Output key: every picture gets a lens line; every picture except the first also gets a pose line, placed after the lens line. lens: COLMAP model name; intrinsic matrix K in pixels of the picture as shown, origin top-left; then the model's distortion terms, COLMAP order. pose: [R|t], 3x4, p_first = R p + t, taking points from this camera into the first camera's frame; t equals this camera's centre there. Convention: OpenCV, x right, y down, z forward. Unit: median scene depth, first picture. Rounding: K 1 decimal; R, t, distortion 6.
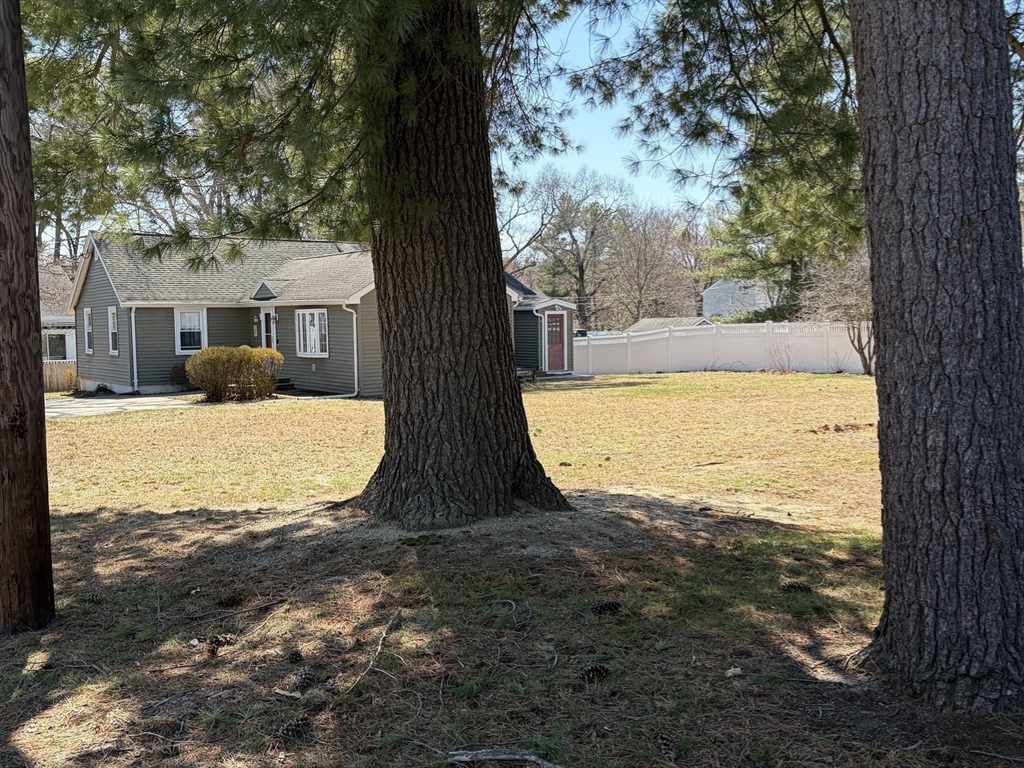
lens RADIAL K [[981.4, 0, 504.3], [0, 981.4, 388.1], [0, 0, 1]] dist [0.045761, 0.000000]
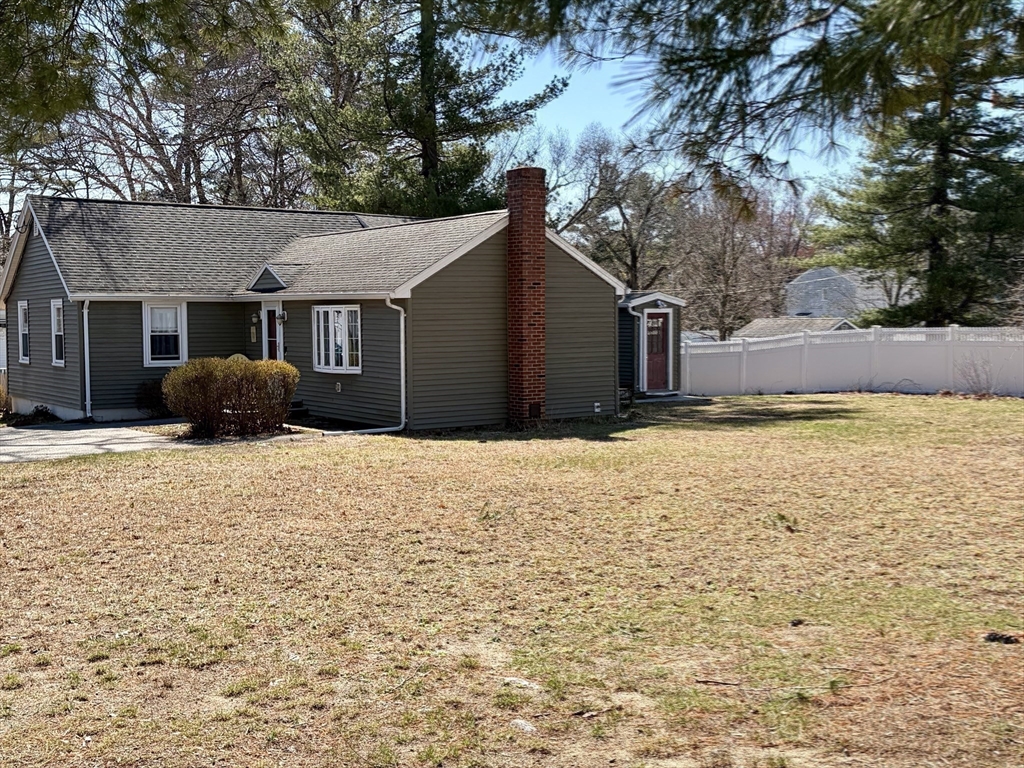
lens RADIAL K [[1189.4, 0, 520.5], [0, 1189.4, 386.6], [0, 0, 1]] dist [0.023719, 0.000000]
pose [[0.999972, 0.007187, -0.001942, -0.056021], [-0.007207, 0.999921, -0.010271, -0.012490], [0.001868, 0.010285, 0.999945, 0.129647]]
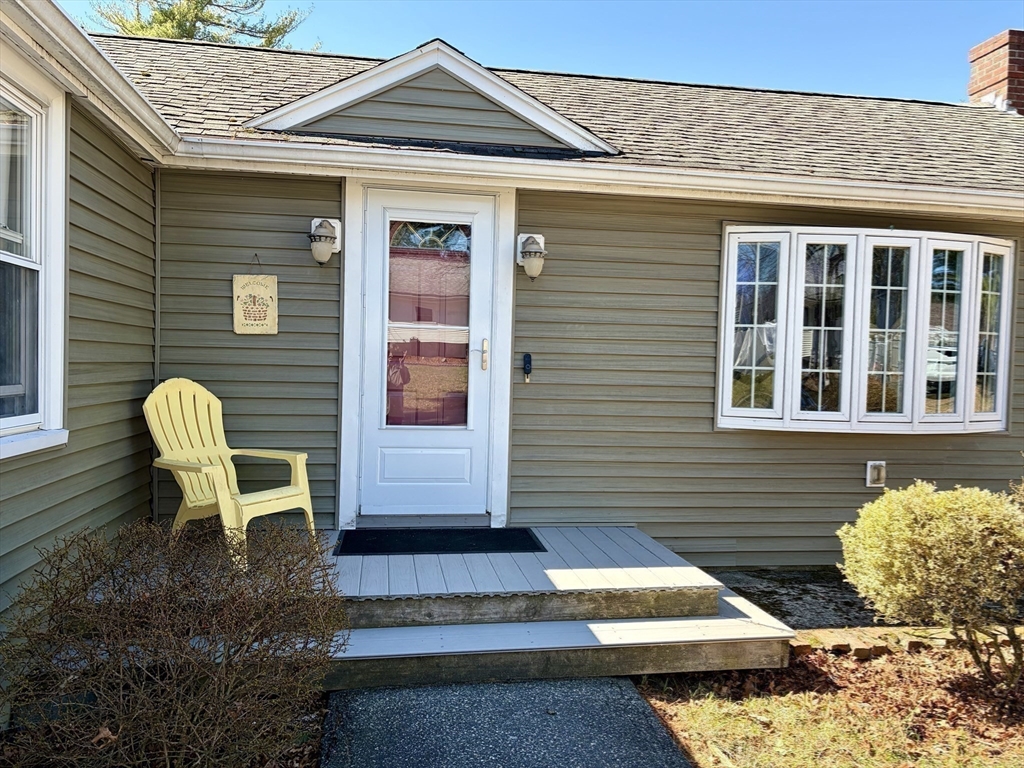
lens RADIAL K [[787.4, 0, 518.7], [0, 787.4, 392.2], [0, 0, 1]] dist [0.036241, -0.024999]
pose [[0.451369, -0.013094, 0.892241, -0.375255], [0.031683, 0.999497, -0.001360, -0.040097], [-0.891775, 0.028883, 0.451557, 0.903831]]
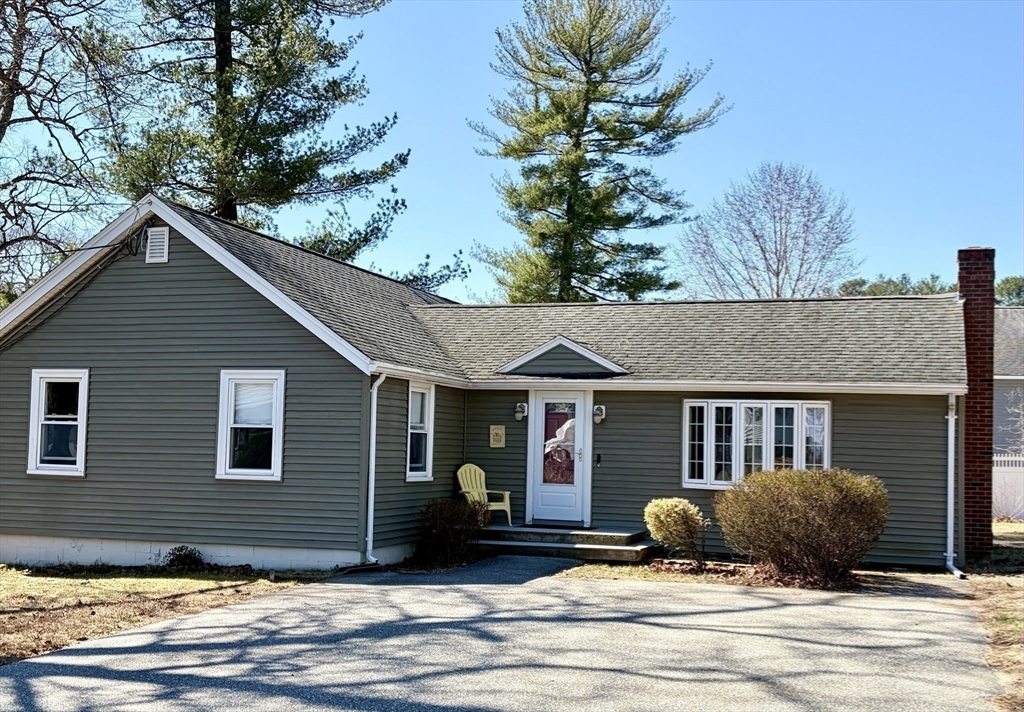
lens RADIAL K [[1180.1, 0, 500.0], [0, 1180.1, 400.6], [0, 0, 1]] dist [0.052234, 0.000000]
pose [[0.819489, 0.054573, 0.570491, -0.613205], [0.005749, 0.994623, -0.103403, -0.013792], [-0.573066, 0.088018, 0.814769, 0.511329]]
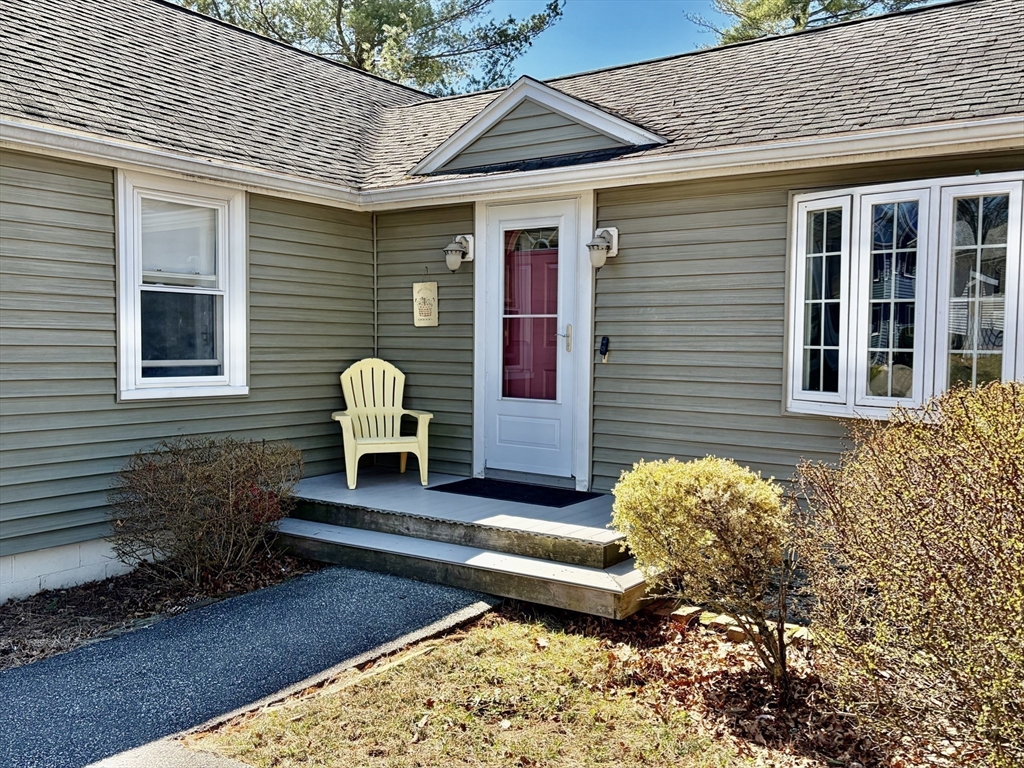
lens RADIAL K [[888.8, 0, 515.3], [0, 888.8, 404.9], [0, 0, 1]] dist [0.032419, -0.035838]
pose [[0.945457, -0.001266, 0.325744, -0.313122], [0.000166, 0.999994, 0.003405, -0.033180], [-0.325747, -0.003165, 0.945452, 0.787277]]
